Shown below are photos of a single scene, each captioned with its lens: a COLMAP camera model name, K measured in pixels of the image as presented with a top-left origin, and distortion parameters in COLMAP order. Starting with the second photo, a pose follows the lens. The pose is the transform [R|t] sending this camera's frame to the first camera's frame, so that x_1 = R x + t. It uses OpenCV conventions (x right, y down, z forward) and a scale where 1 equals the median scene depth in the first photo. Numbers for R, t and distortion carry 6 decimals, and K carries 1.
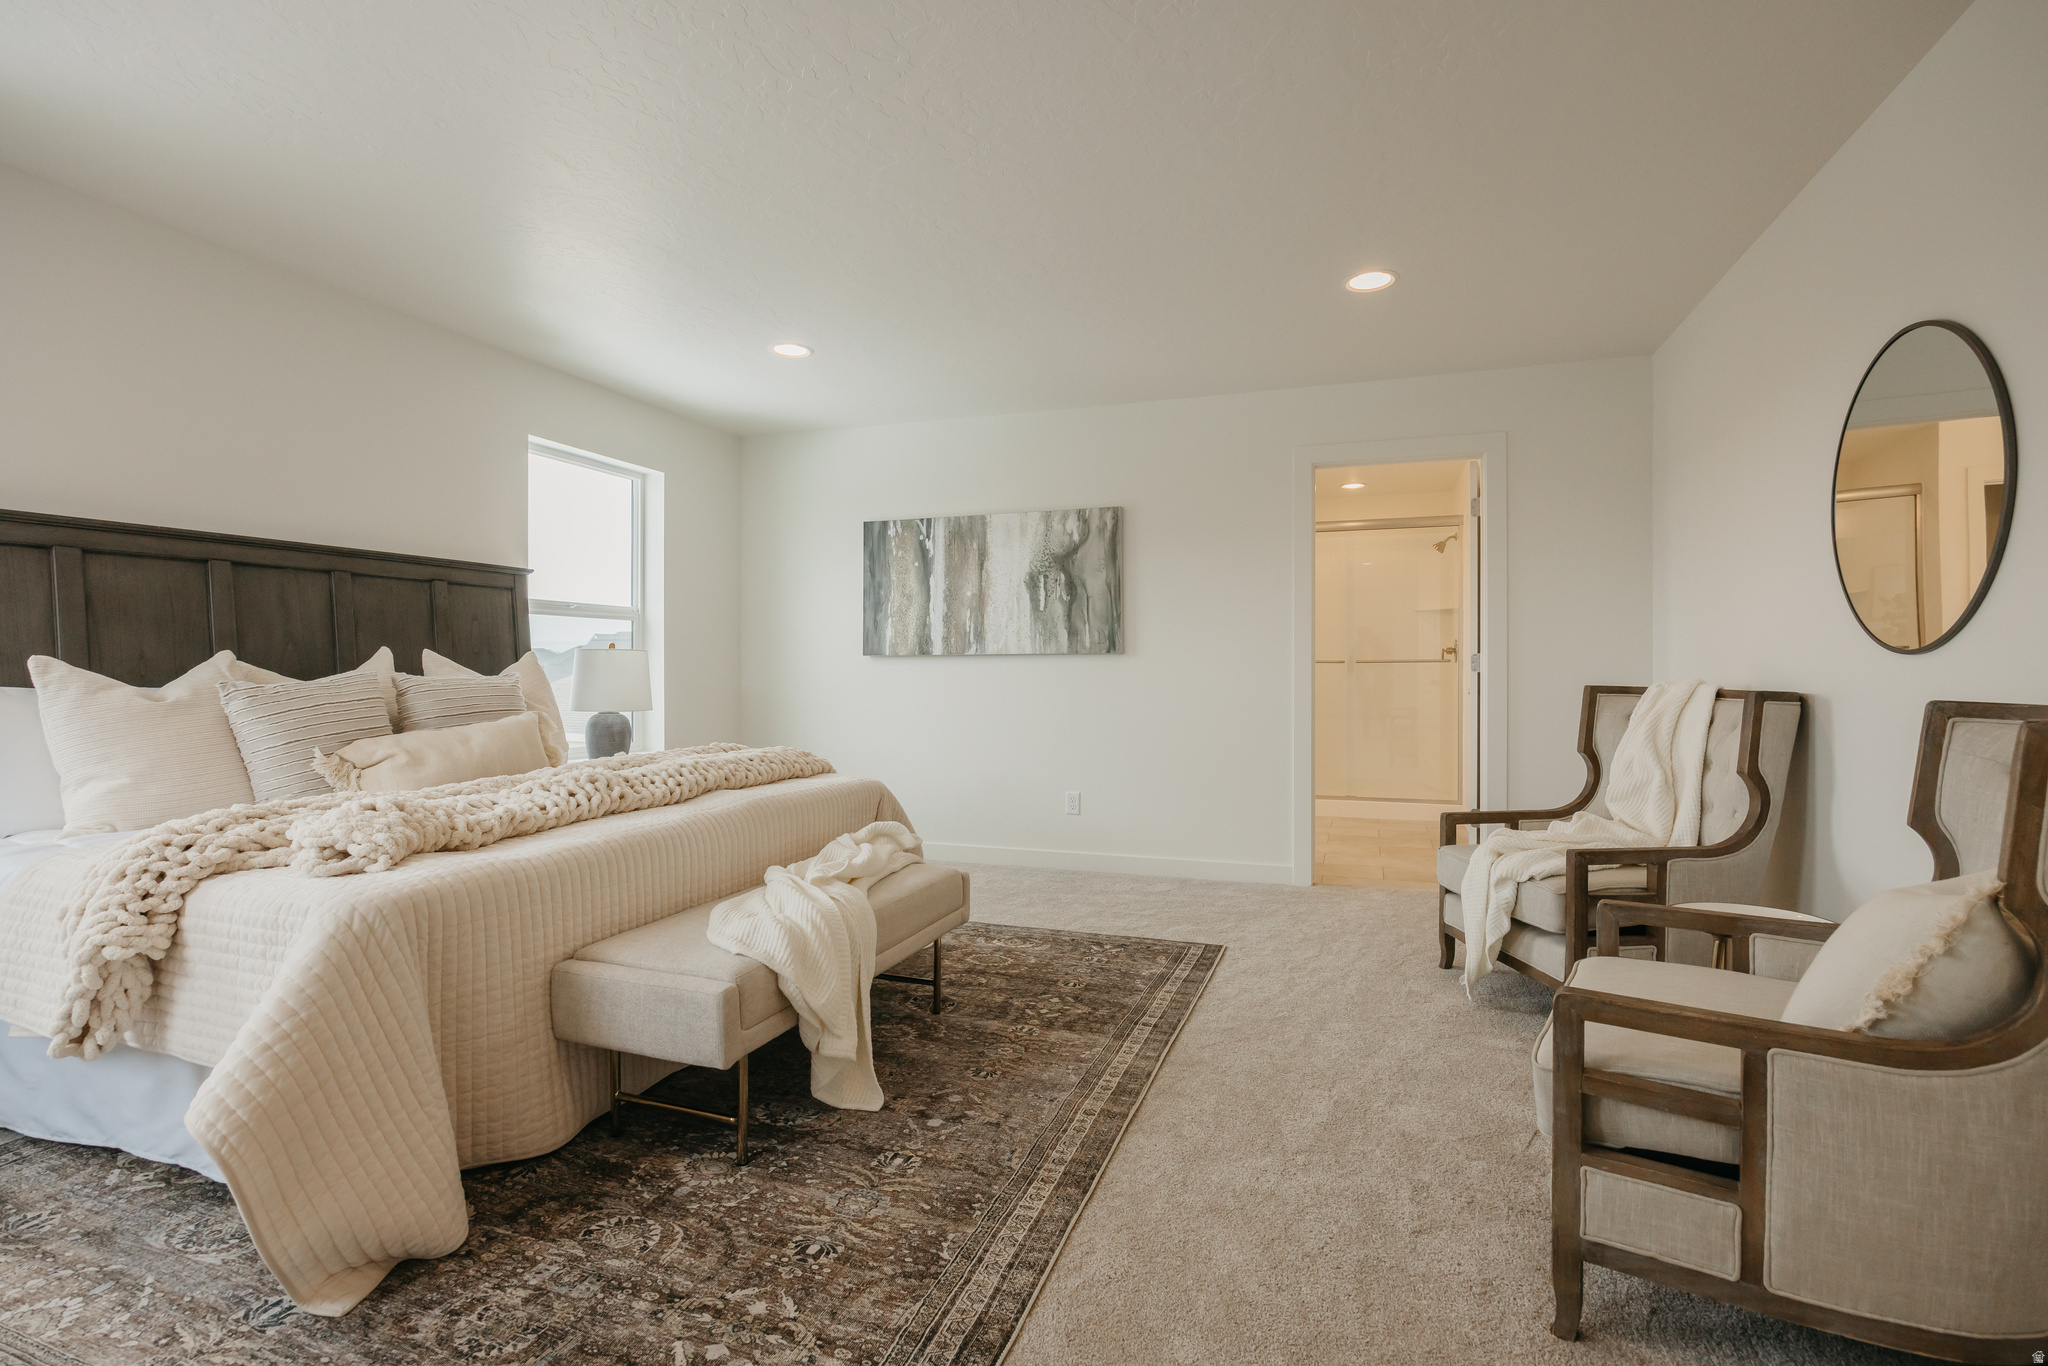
lens RADIAL K [[980.6, 0, 1042.5], [0, 980.6, 675.9], [0, 0, 1]] dist [-0.000862, -0.000827]
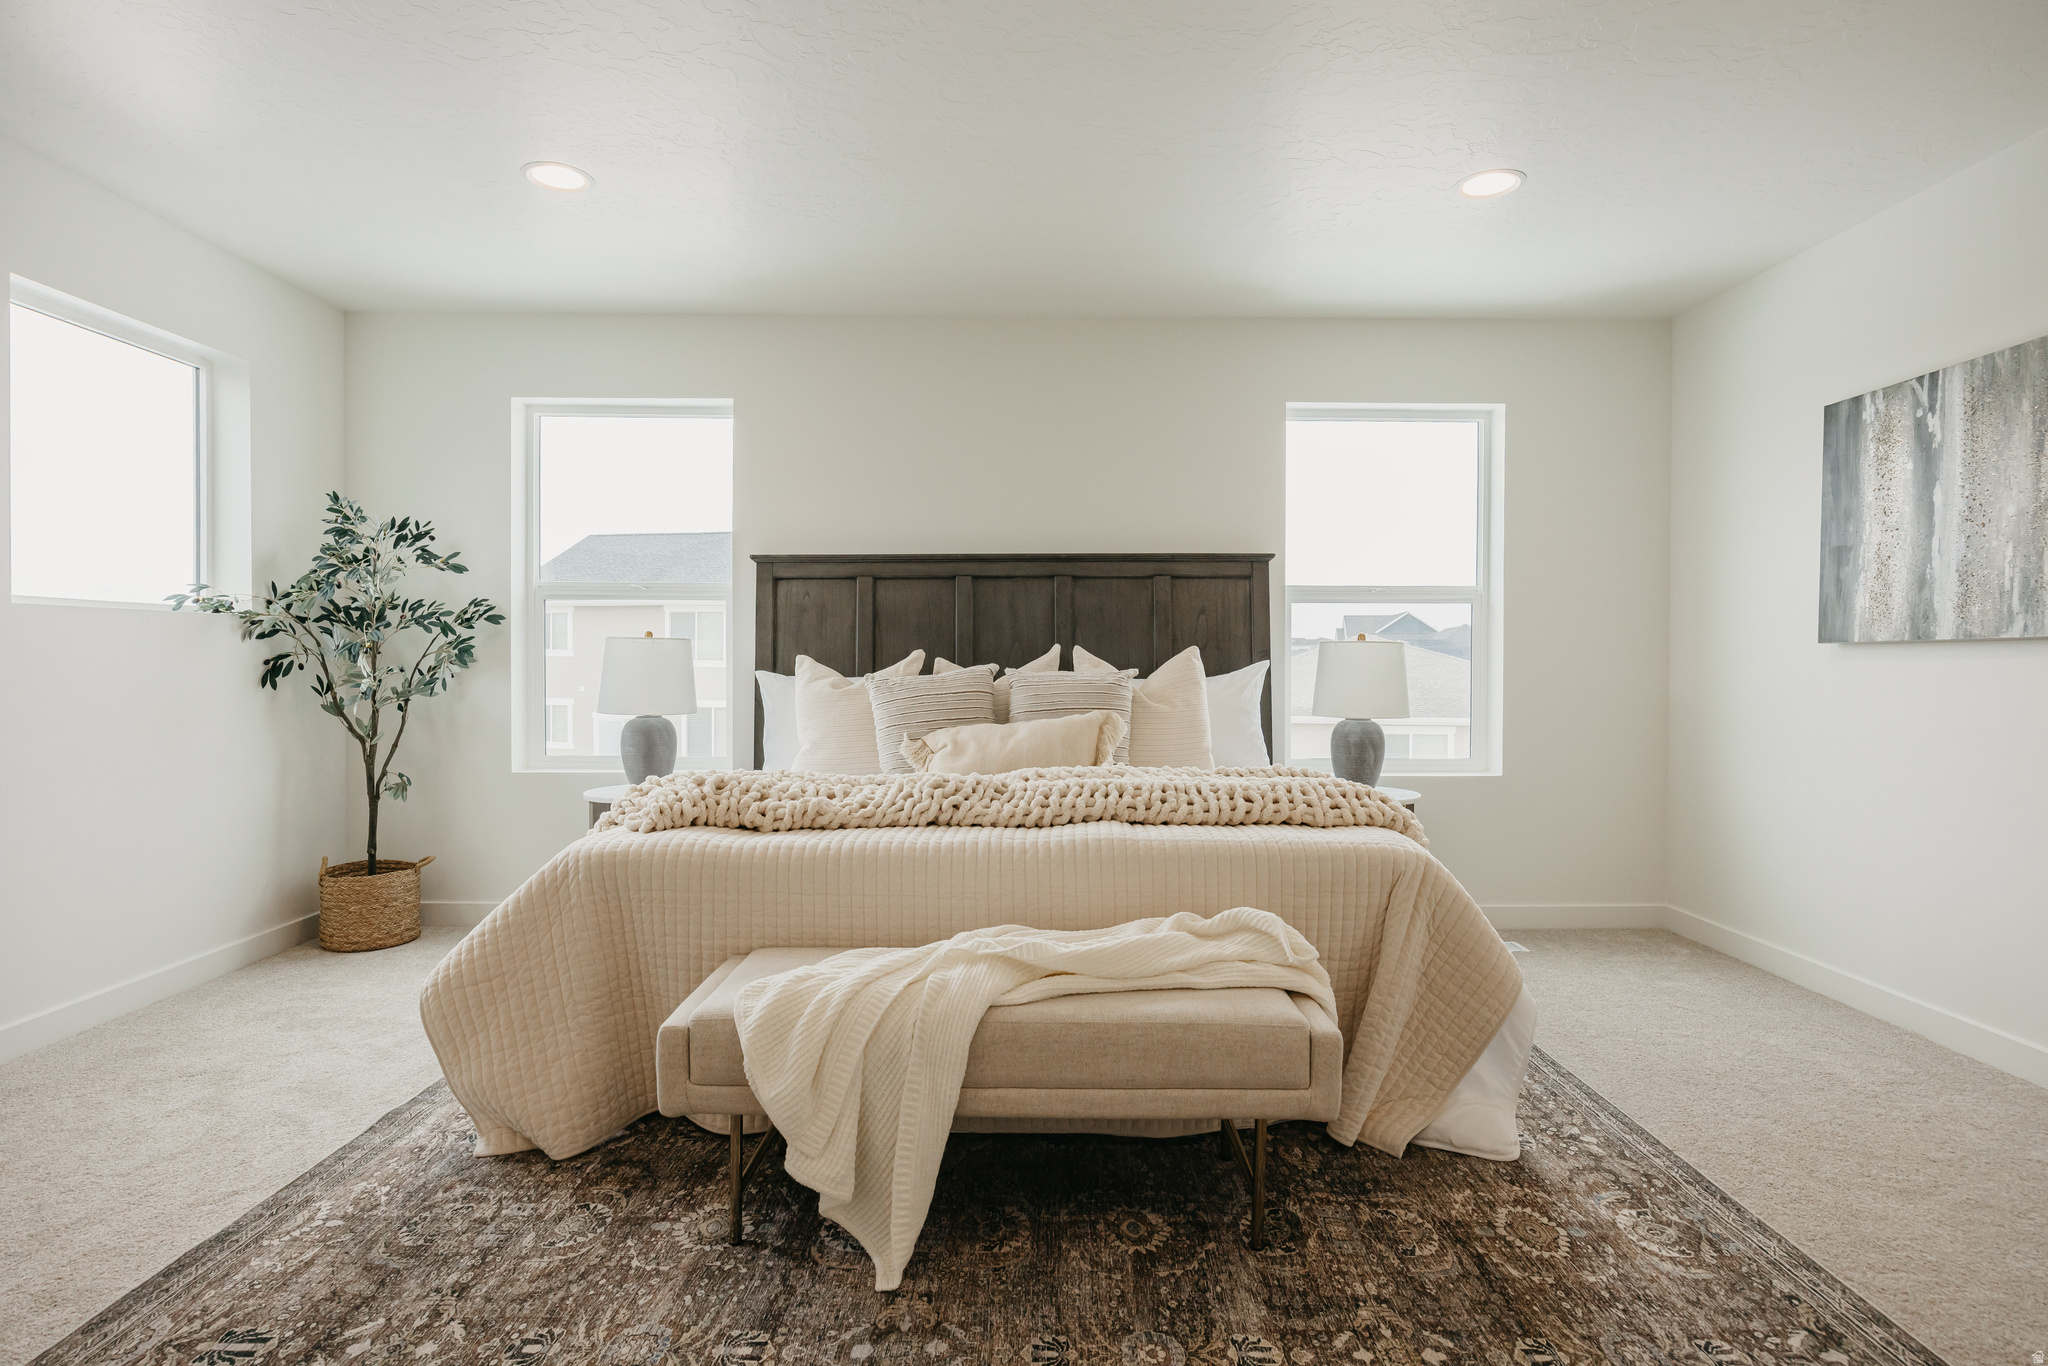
lens RADIAL K [[1065.3, 0, 1032.6], [0, 1065.3, 686.7], [0, 0, 1]] dist [-0.011156, 0.000177]
pose [[0.310306, 0.022554, -0.950369, 0.400088], [-0.009343, 0.999743, 0.020675, -0.006882], [0.950591, 0.002463, 0.310437, 0.592043]]
